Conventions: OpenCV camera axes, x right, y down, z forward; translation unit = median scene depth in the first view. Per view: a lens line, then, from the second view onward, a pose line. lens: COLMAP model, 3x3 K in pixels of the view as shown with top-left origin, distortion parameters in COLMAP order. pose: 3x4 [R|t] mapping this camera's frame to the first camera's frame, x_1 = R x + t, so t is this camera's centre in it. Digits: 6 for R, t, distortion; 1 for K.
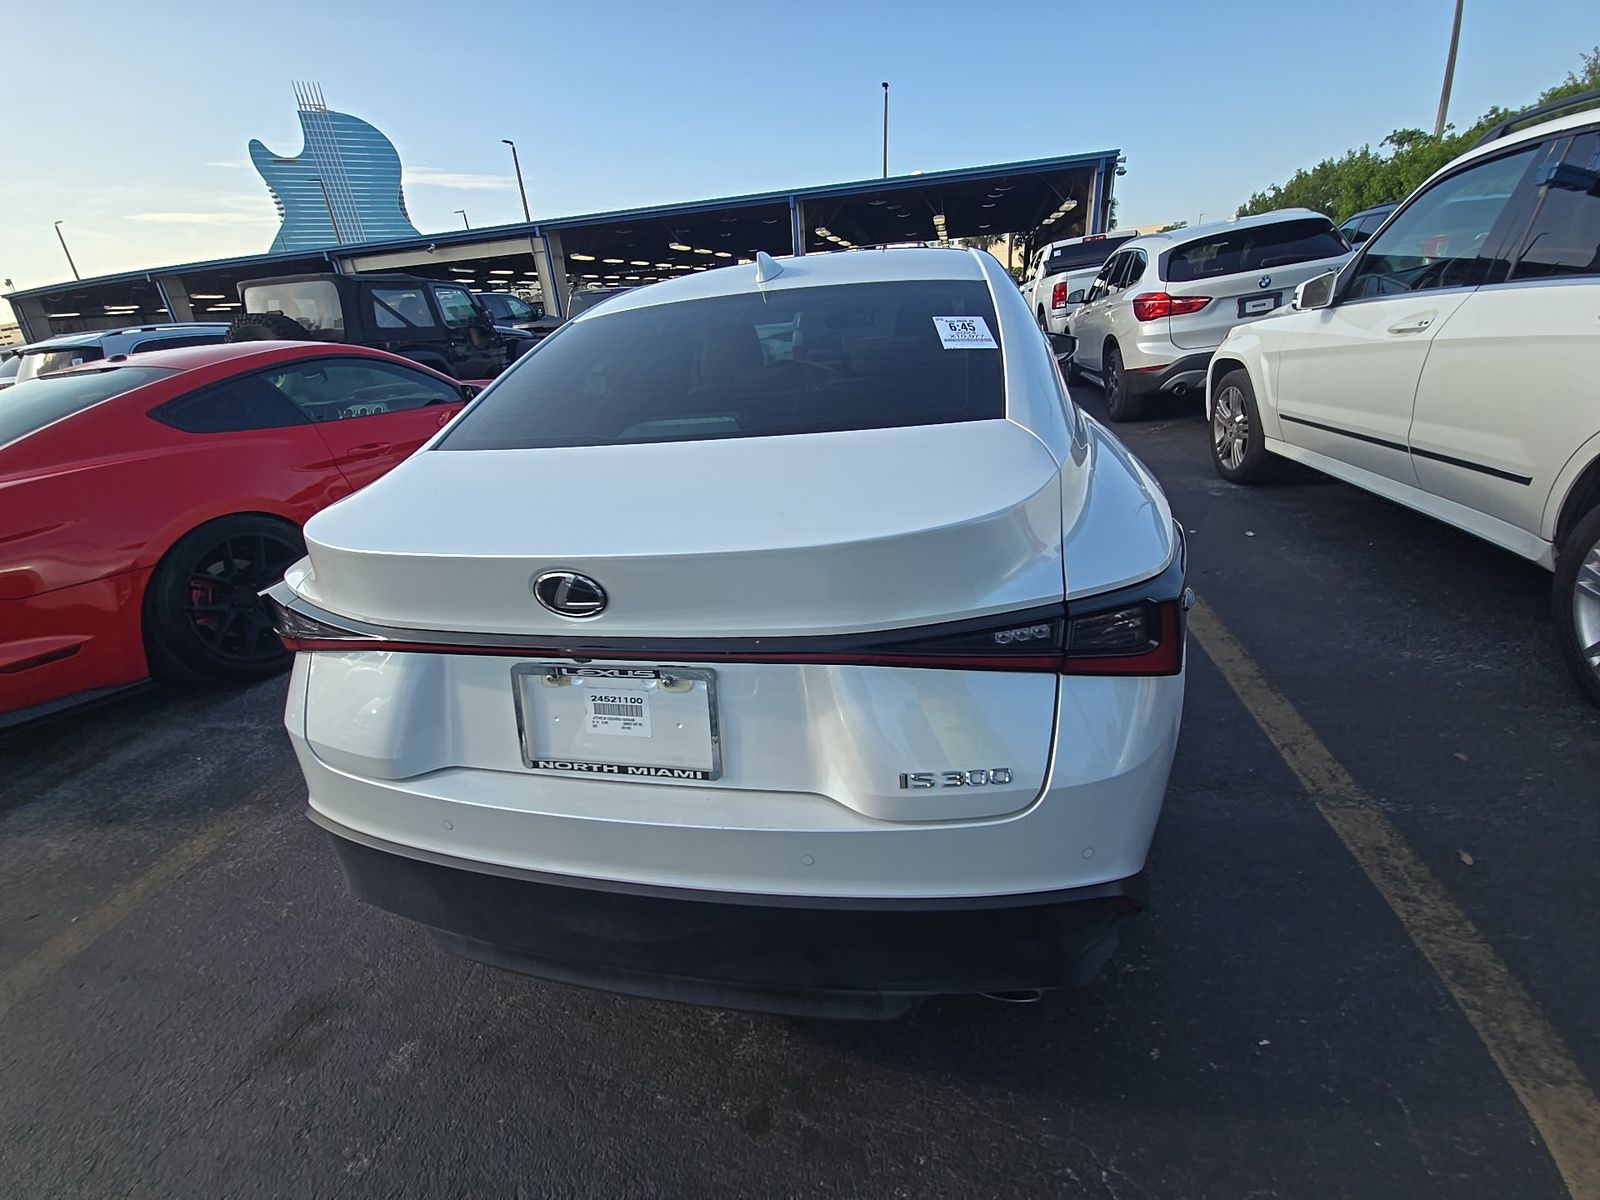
lens RADIAL K [[646.3, 0, 796.1], [0, 646.3, 592.8], [0, 0, 1]] dist [0.008308, -0.006841]
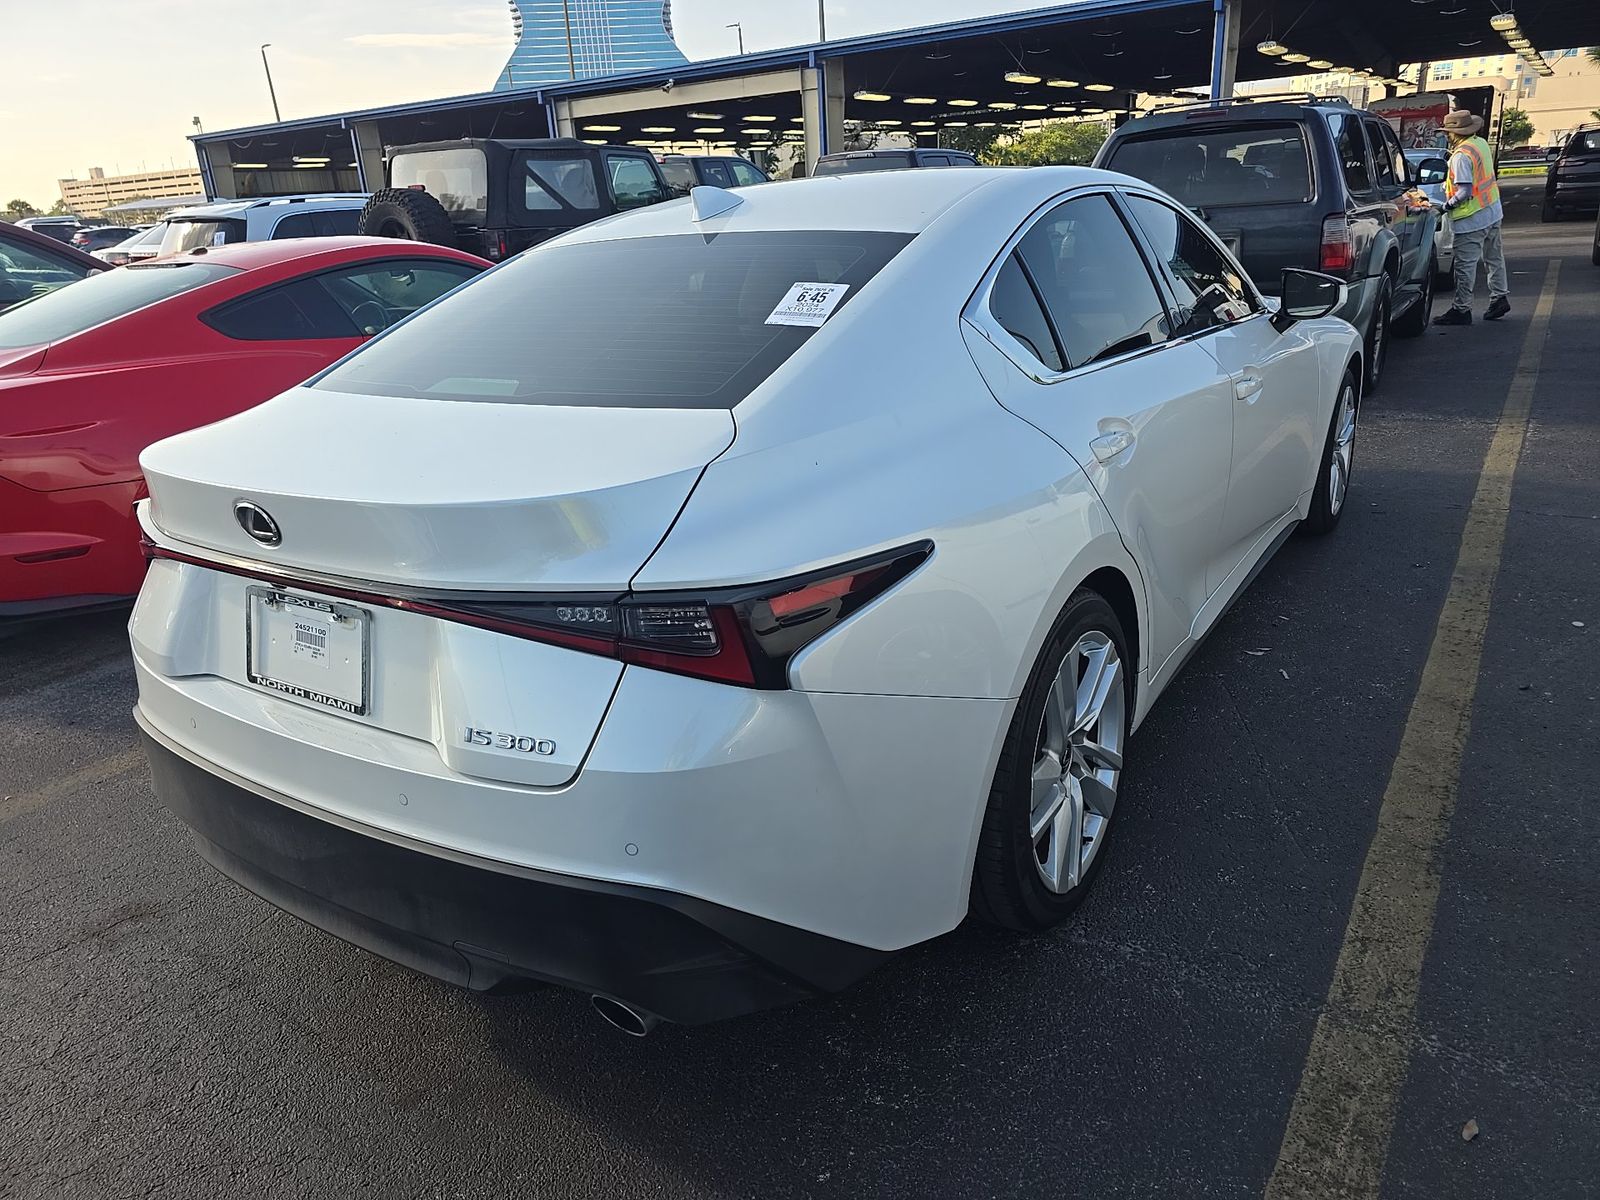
lens RADIAL K [[1076.9, 0, 798.6], [0, 1076.9, 595.2], [0, 0, 1]] dist [0.024927, -0.017332]
pose [[0.929359, 0.146937, -0.338677, 0.138843], [-0.159423, 0.987168, -0.009181, -0.000758], [0.332982, 0.062526, 0.940858, -0.056437]]
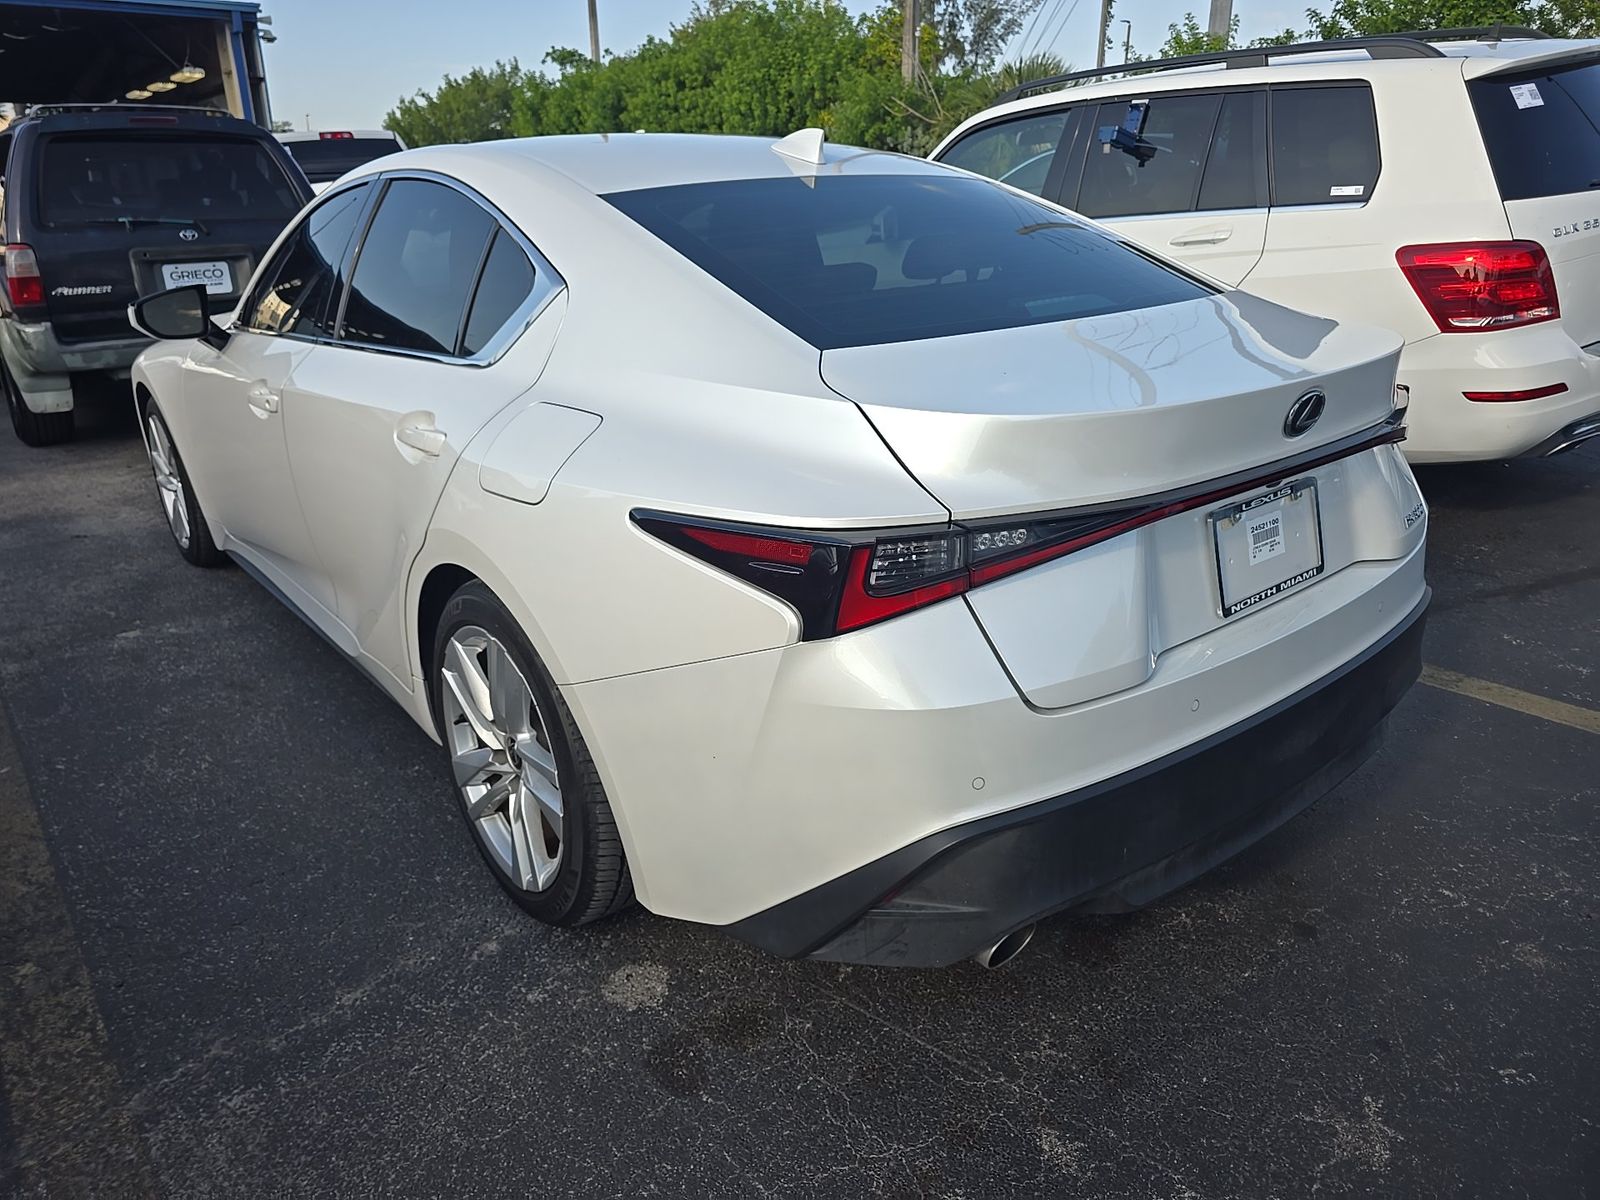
lens RADIAL K [[1076.9, 0, 785.0], [0, 1076.9, 611.4], [0, 0, 1]] dist [0.024927, -0.017332]
pose [[0.627214, -0.211702, 0.749523, -0.274307], [0.279405, 0.959453, 0.037186, 0.001503], [-0.727004, 0.186097, 0.660933, 0.052379]]
